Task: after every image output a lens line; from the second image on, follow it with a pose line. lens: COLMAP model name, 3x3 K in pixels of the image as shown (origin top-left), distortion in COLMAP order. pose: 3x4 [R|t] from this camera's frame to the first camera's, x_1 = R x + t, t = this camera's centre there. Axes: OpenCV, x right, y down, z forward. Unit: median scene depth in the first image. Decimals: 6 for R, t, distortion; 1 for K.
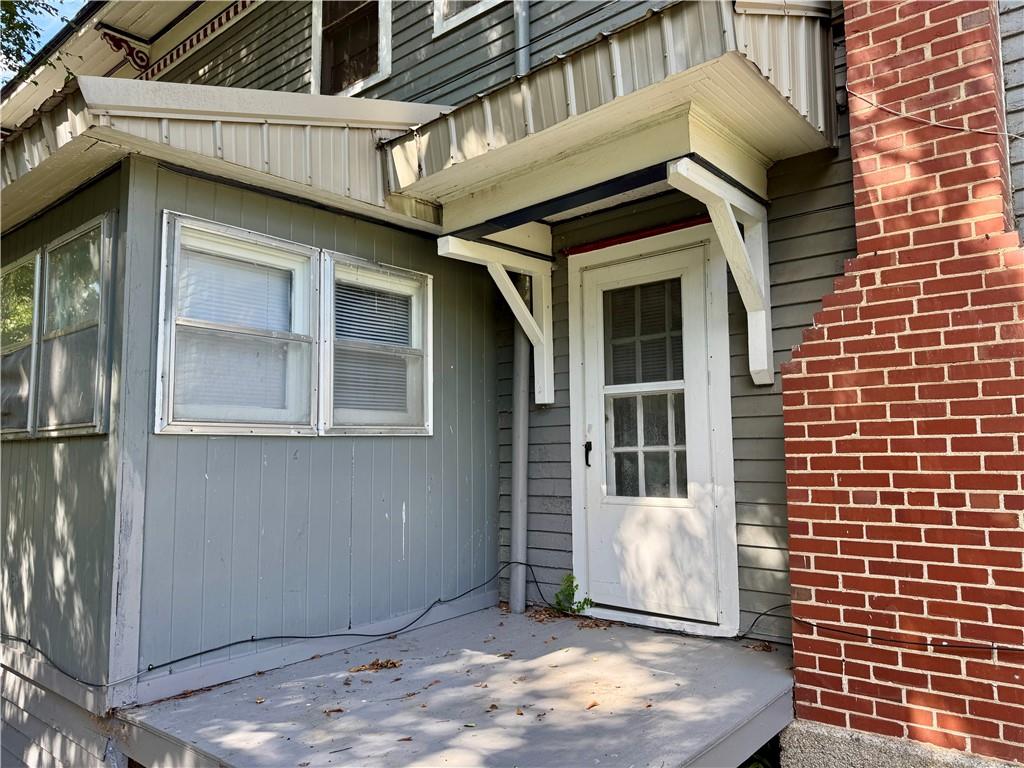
lens RADIAL K [[731.3, 0, 513.3], [0, 731.3, 387.6], [0, 0, 1]] dist [0.128029, -0.190995]
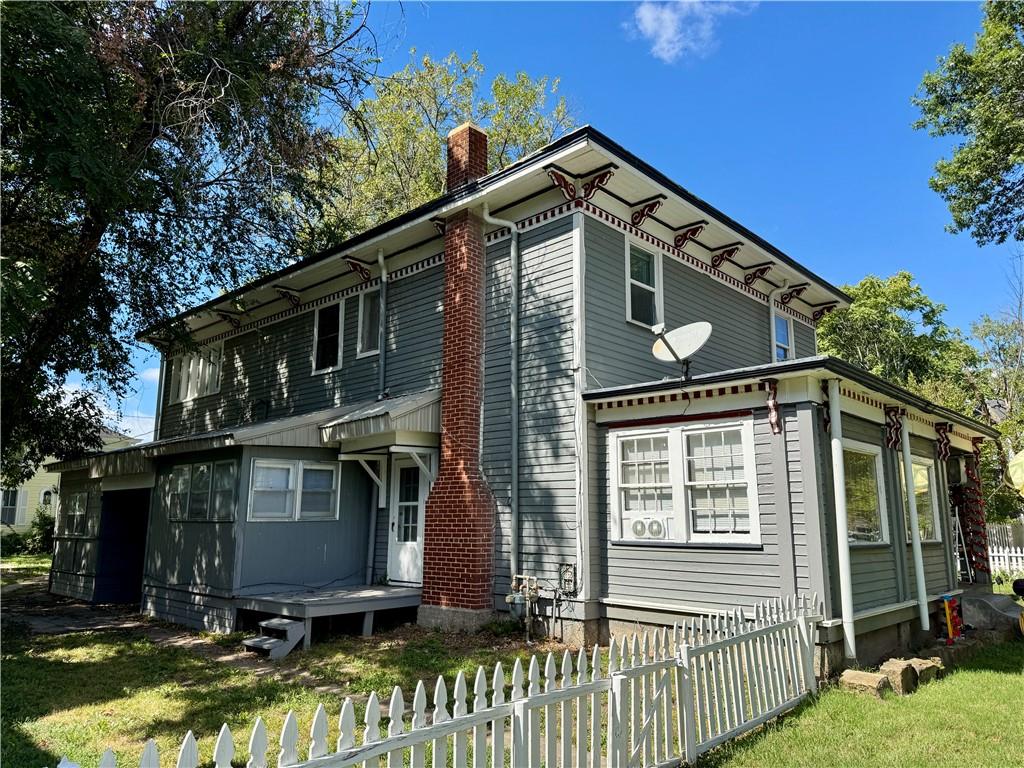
lens RADIAL K [[715.9, 0, 516.4], [0, 715.9, 388.2], [0, 0, 1]] dist [0.109040, -0.169476]
pose [[0.998313, -0.002635, -0.057998, 0.830647], [-0.002505, 0.996085, -0.088365, -0.221581], [0.058004, 0.088361, 0.994398, -2.000893]]
